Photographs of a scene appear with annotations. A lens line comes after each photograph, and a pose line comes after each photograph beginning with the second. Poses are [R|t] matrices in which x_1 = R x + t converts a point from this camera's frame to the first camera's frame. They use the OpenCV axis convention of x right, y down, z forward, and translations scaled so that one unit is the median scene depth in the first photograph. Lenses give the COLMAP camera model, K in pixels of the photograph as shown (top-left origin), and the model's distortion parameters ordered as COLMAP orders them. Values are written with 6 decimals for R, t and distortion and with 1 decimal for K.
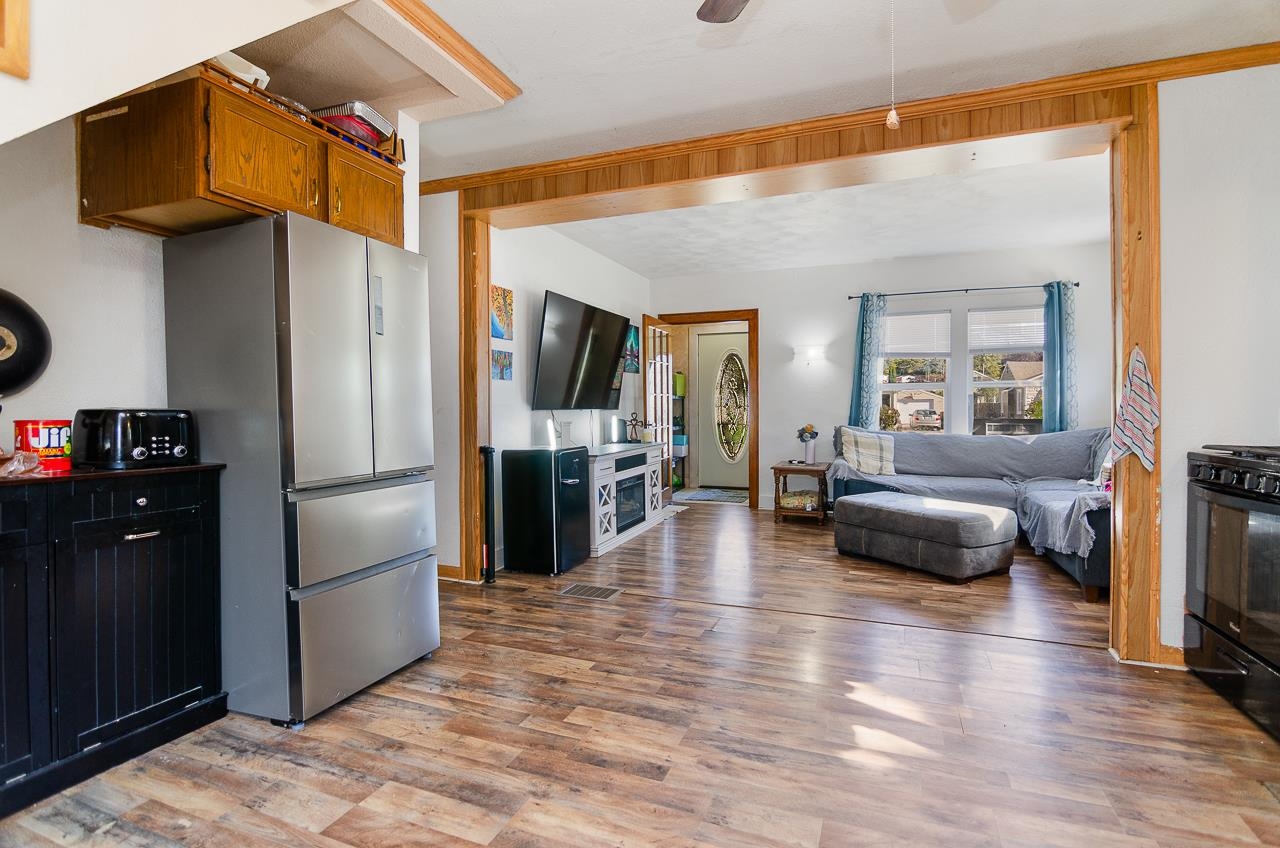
lens RADIAL K [[614.1, 0, 640.6], [0, 614.1, 415.2], [0, 0, 1]] dist [-0.011494, -0.002343]
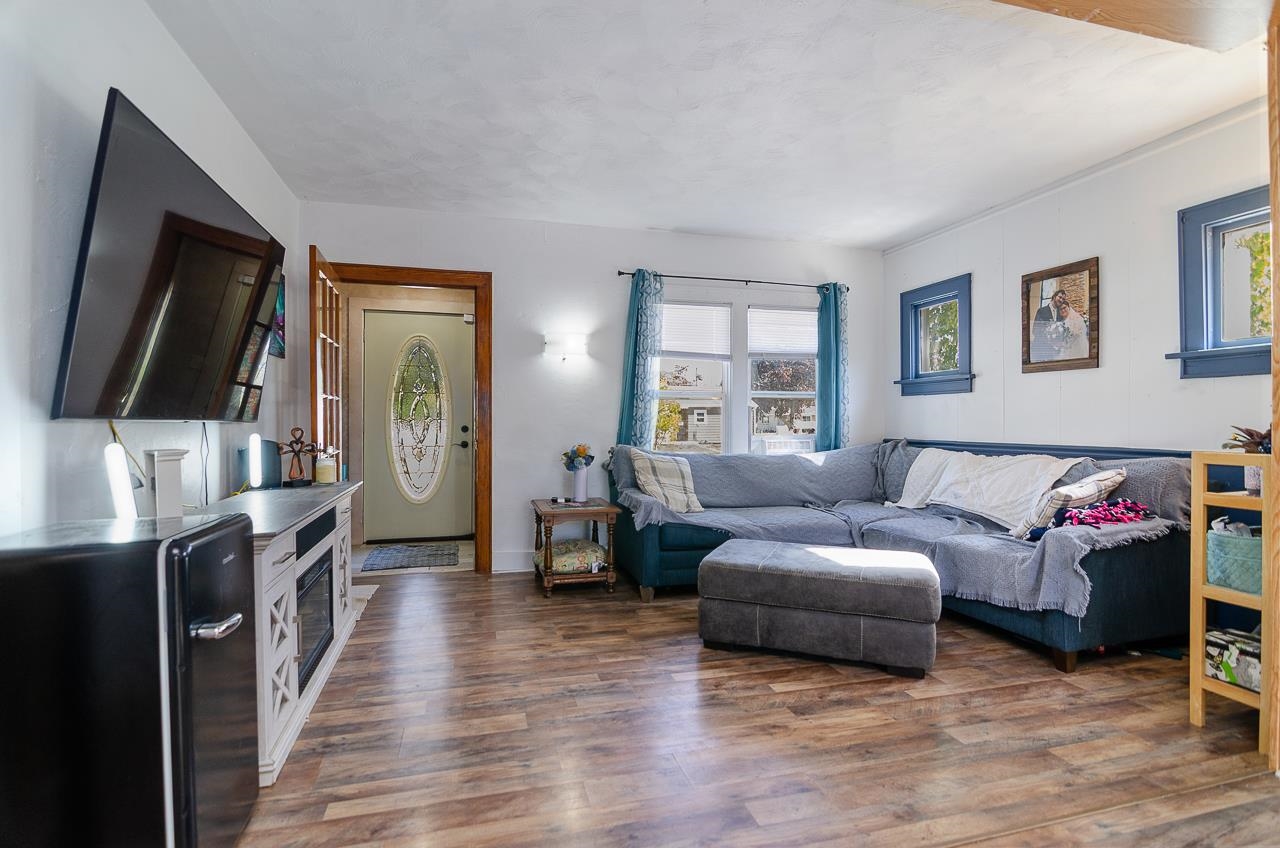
lens RADIAL K [[614.1, 0, 636.8], [0, 614.1, 422.9], [0, 0, 1]] dist [-0.011494, -0.002343]
pose [[0.798502, 0.003901, 0.601980, -0.095967], [0.006444, 0.999866, -0.015026, 0.001041], [-0.601958, 0.015877, 0.798370, 0.427714]]
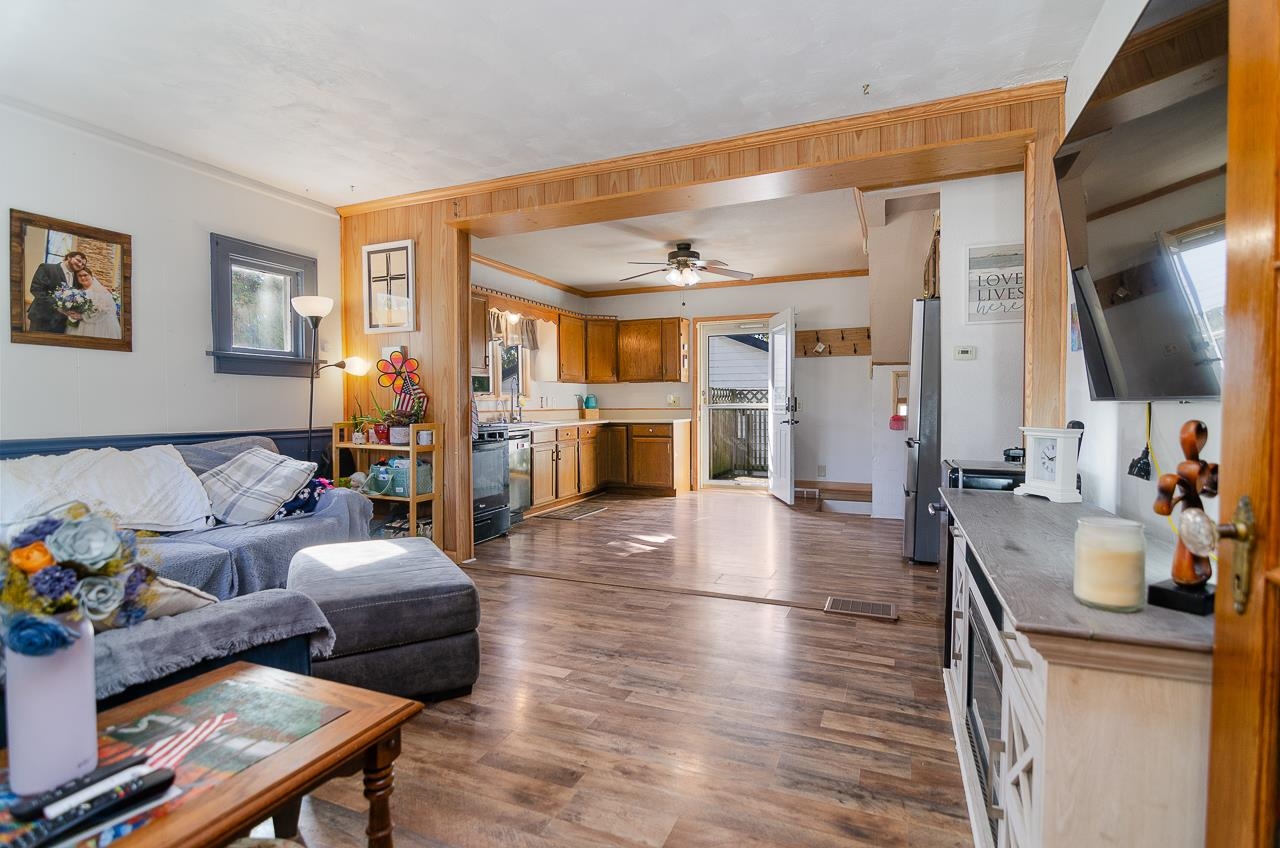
lens RADIAL K [[614.1, 0, 639.6], [0, 614.1, 422.9], [0, 0, 1]] dist [-0.011494, -0.002343]
pose [[-0.999687, 0.008130, 0.023653, 0.158496], [0.009205, 0.998913, 0.045702, -0.015851], [-0.023256, 0.045905, -0.998675, 1.272342]]
